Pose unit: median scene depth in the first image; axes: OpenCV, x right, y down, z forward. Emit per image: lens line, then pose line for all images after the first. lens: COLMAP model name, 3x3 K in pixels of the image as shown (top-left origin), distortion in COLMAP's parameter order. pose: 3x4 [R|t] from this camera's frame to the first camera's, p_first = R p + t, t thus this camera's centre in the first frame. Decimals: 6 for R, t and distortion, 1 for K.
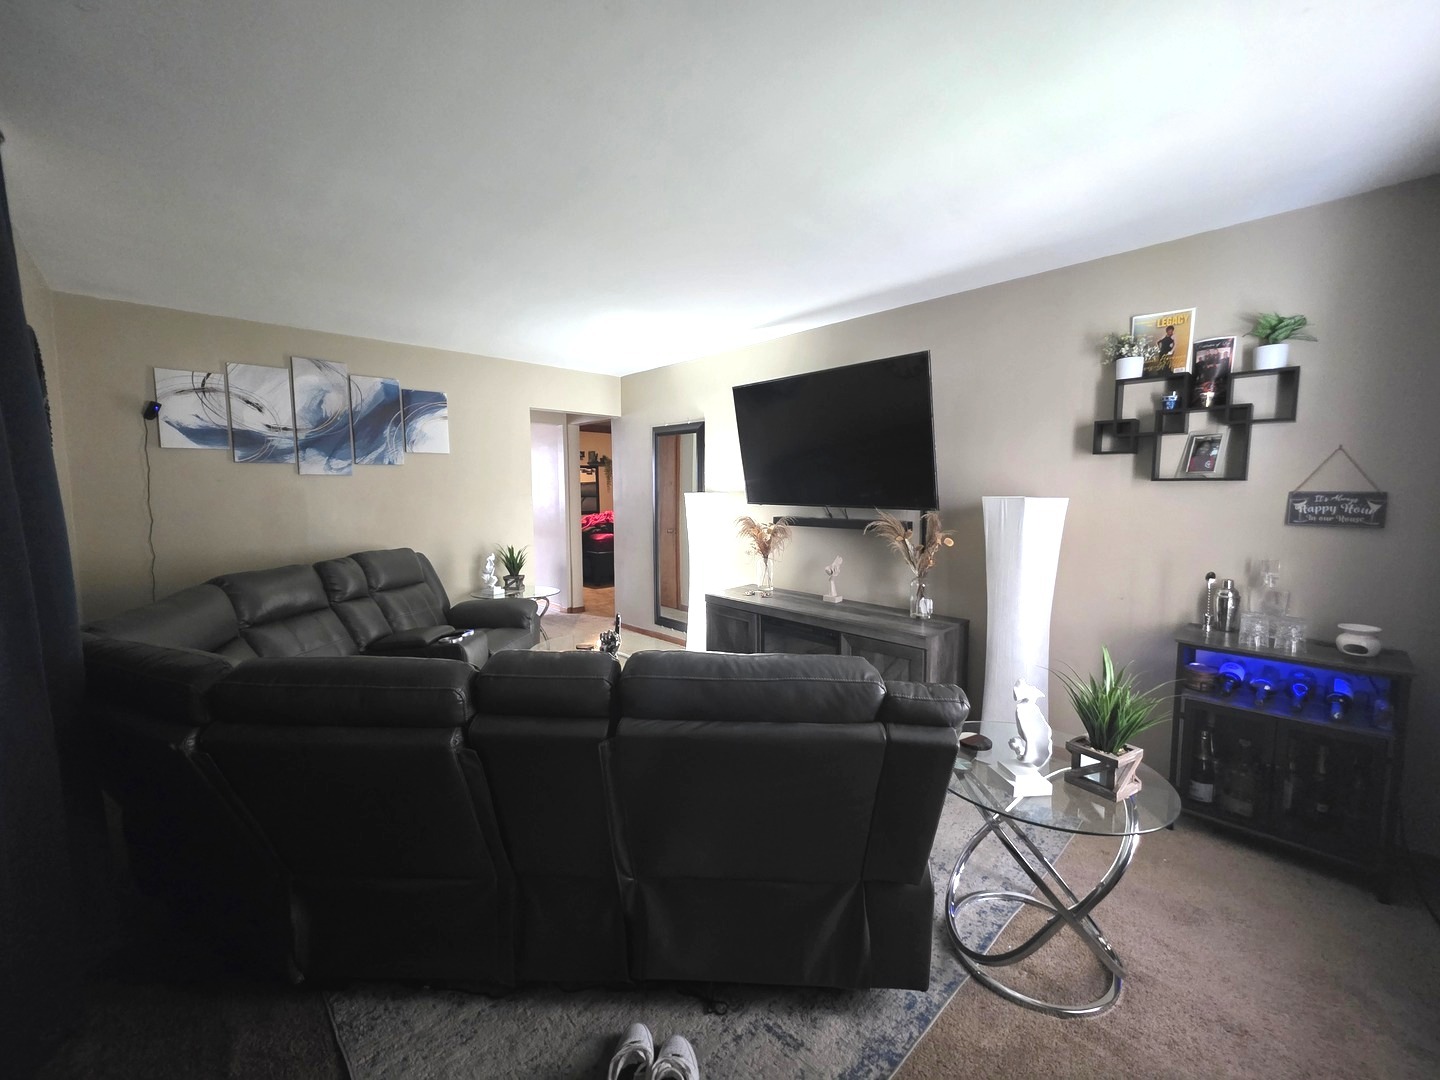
lens RADIAL K [[577.9, 0, 716.5], [0, 577.9, 539.1], [0, 0, 1]] dist [-0.000663, 0.000614]
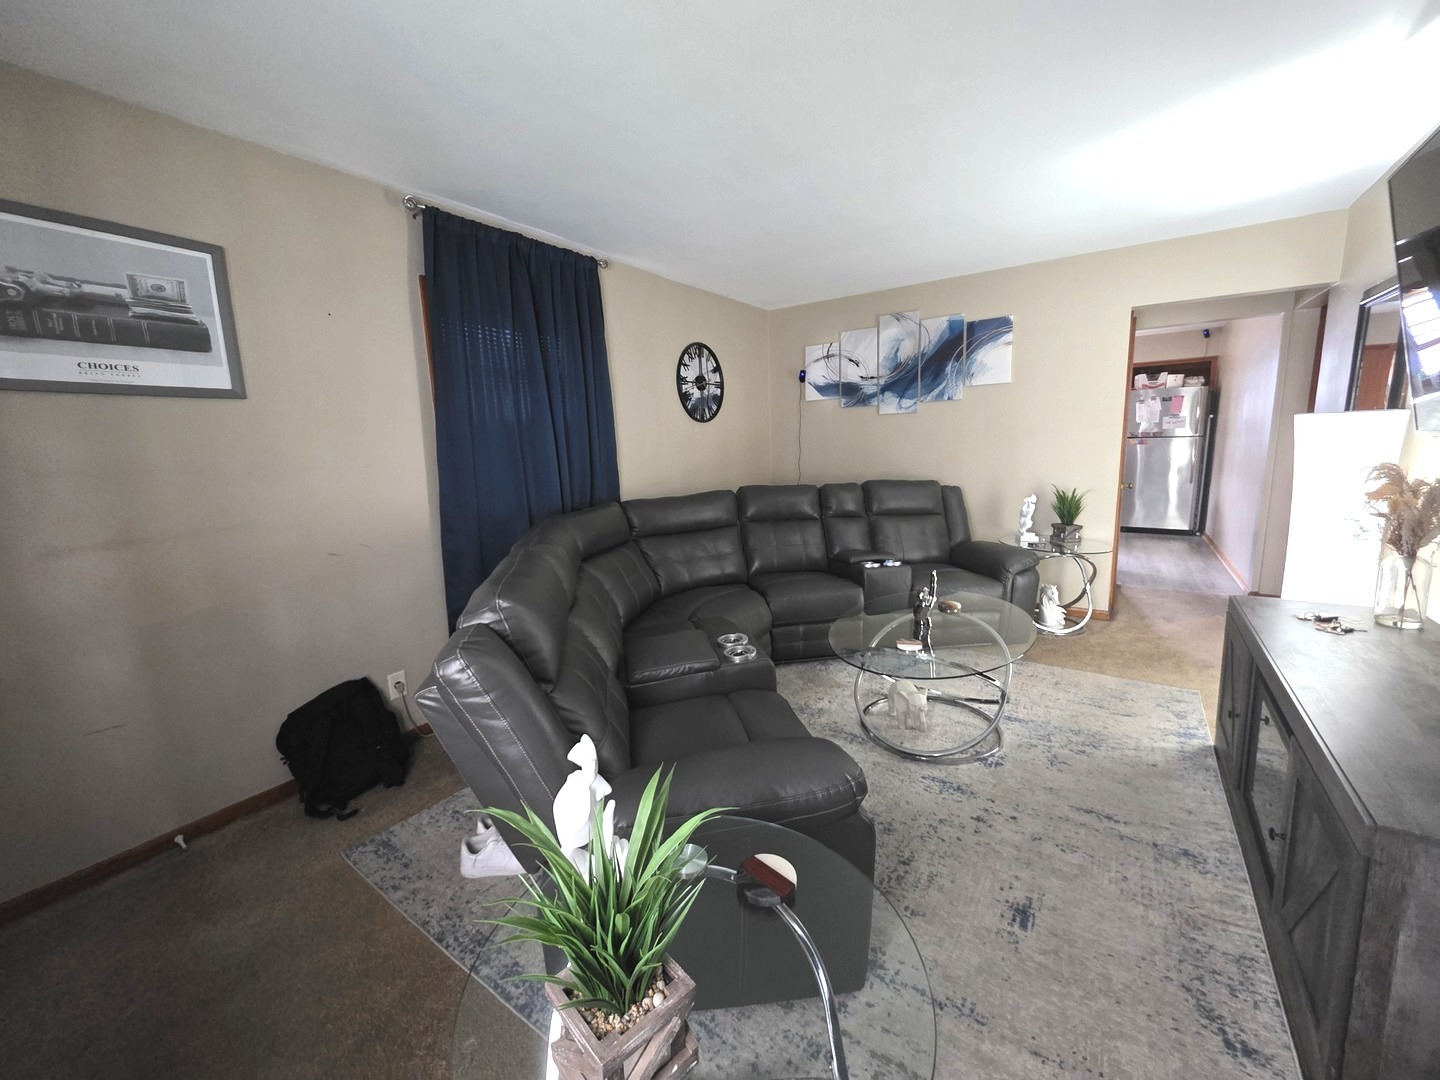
lens RADIAL K [[577.9, 0, 716.5], [0, 577.9, 539.1], [0, 0, 1]] dist [-0.000663, 0.000614]
pose [[0.197000, 0.168338, -0.965843, 0.447071], [-0.051659, 0.985563, 0.161238, -0.029376], [0.979042, 0.018130, 0.202852, 0.411949]]
